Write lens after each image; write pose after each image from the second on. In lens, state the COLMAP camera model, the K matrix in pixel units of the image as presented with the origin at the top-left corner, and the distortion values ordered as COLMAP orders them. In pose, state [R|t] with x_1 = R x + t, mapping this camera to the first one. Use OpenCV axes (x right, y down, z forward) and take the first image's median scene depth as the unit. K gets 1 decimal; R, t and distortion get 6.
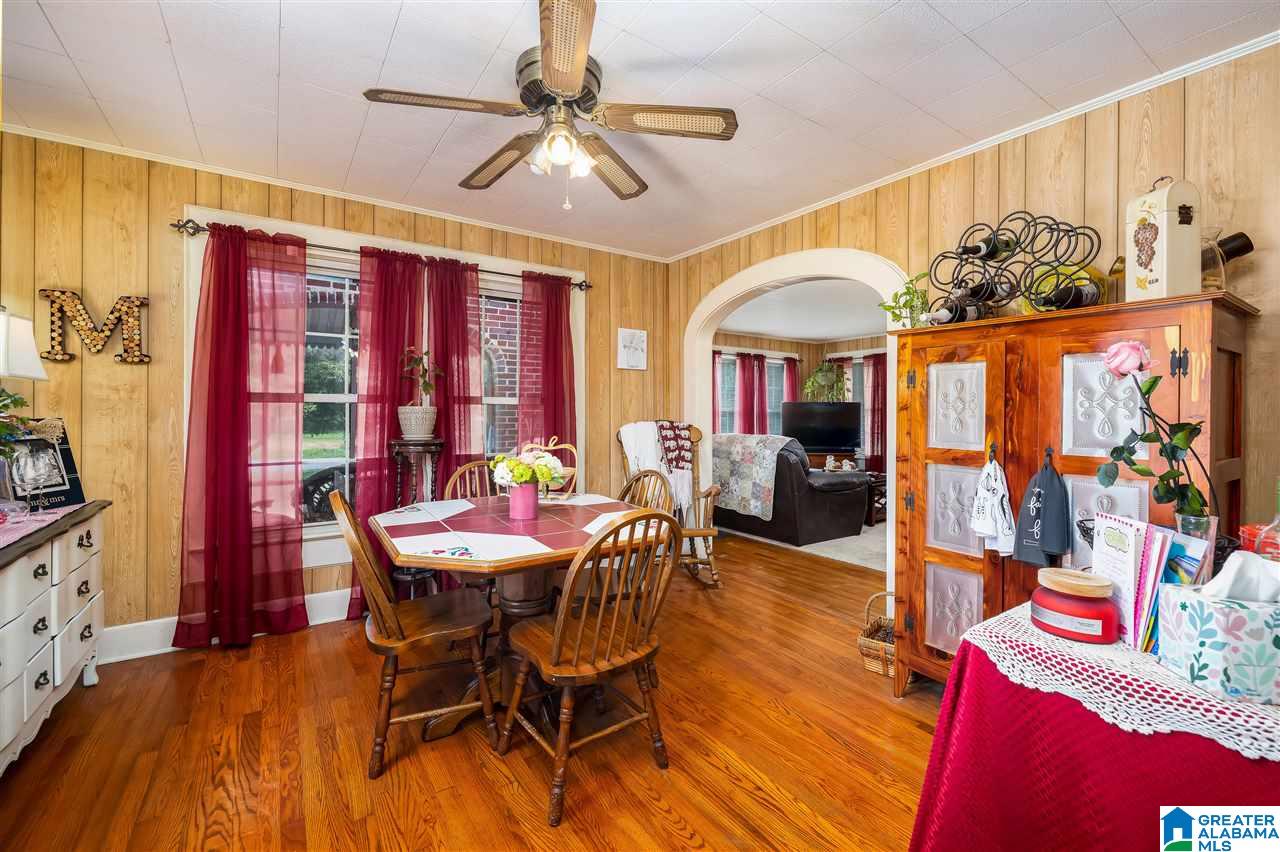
lens RADIAL K [[535.5, 0, 633.2], [0, 535.5, 418.7], [0, 0, 1]] dist [0.000318, -0.000195]
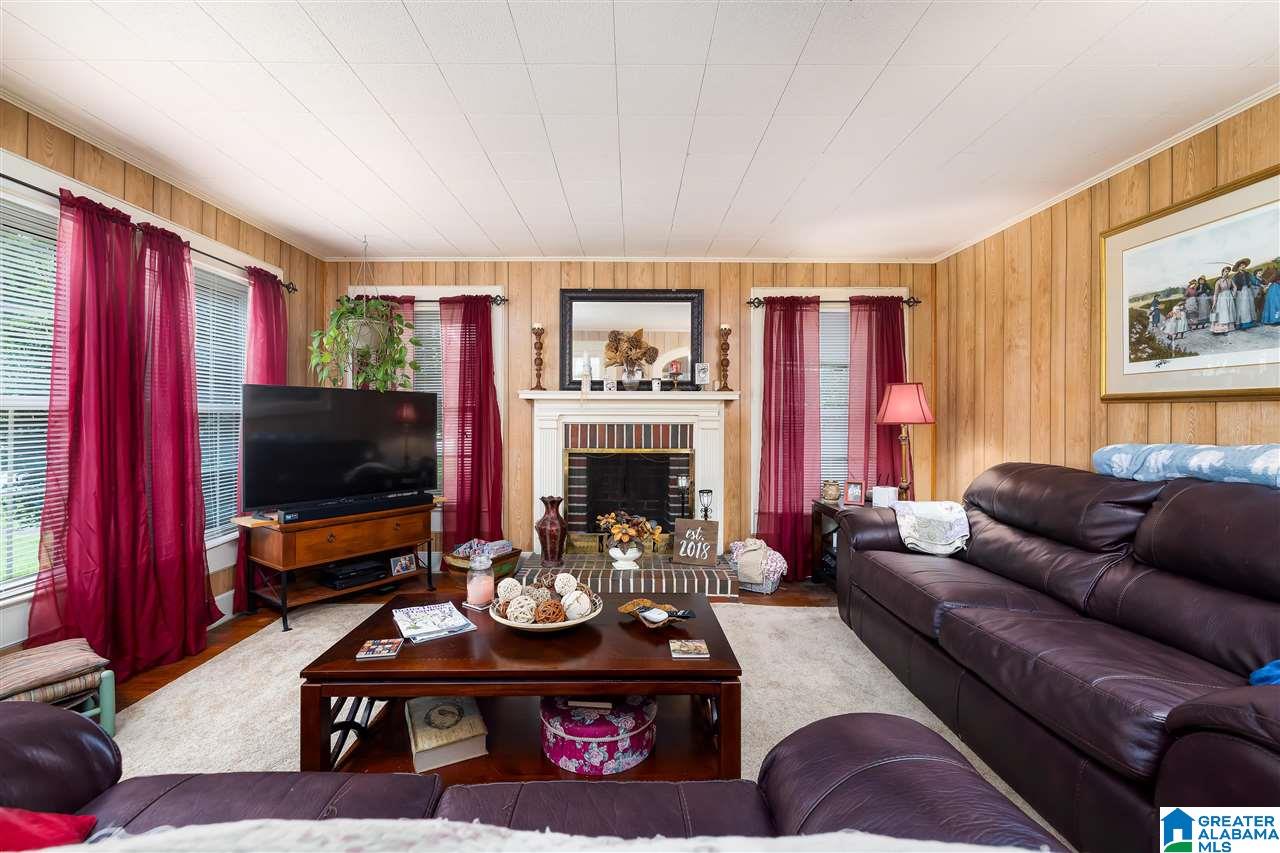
lens RADIAL K [[535.5, 0, 633.2], [0, 535.5, 419.2], [0, 0, 1]] dist [0.000318, -0.000195]
pose [[0.557098, -0.006229, 0.830424, 0.122704], [0.005187, 0.999978, 0.004021, -0.007555], [-0.830431, 0.002067, 0.557118, 0.578040]]
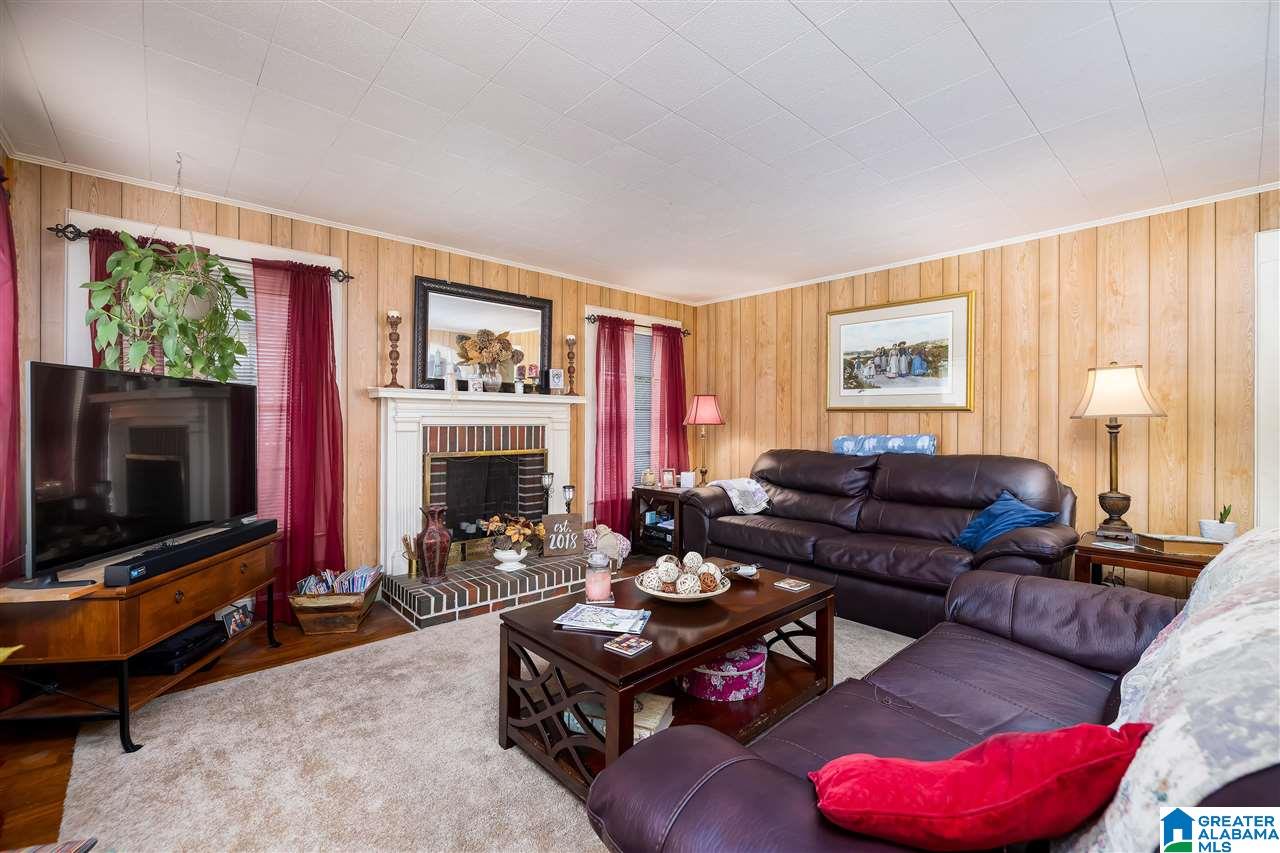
lens RADIAL K [[535.5, 0, 633.2], [0, 535.5, 419.2], [0, 0, 1]] dist [0.000318, -0.000195]
pose [[-0.133438, -0.005521, 0.991042, 0.035028], [-0.001170, 0.999985, 0.005413, -0.009833], [-0.991057, -0.000437, -0.133442, 0.783049]]
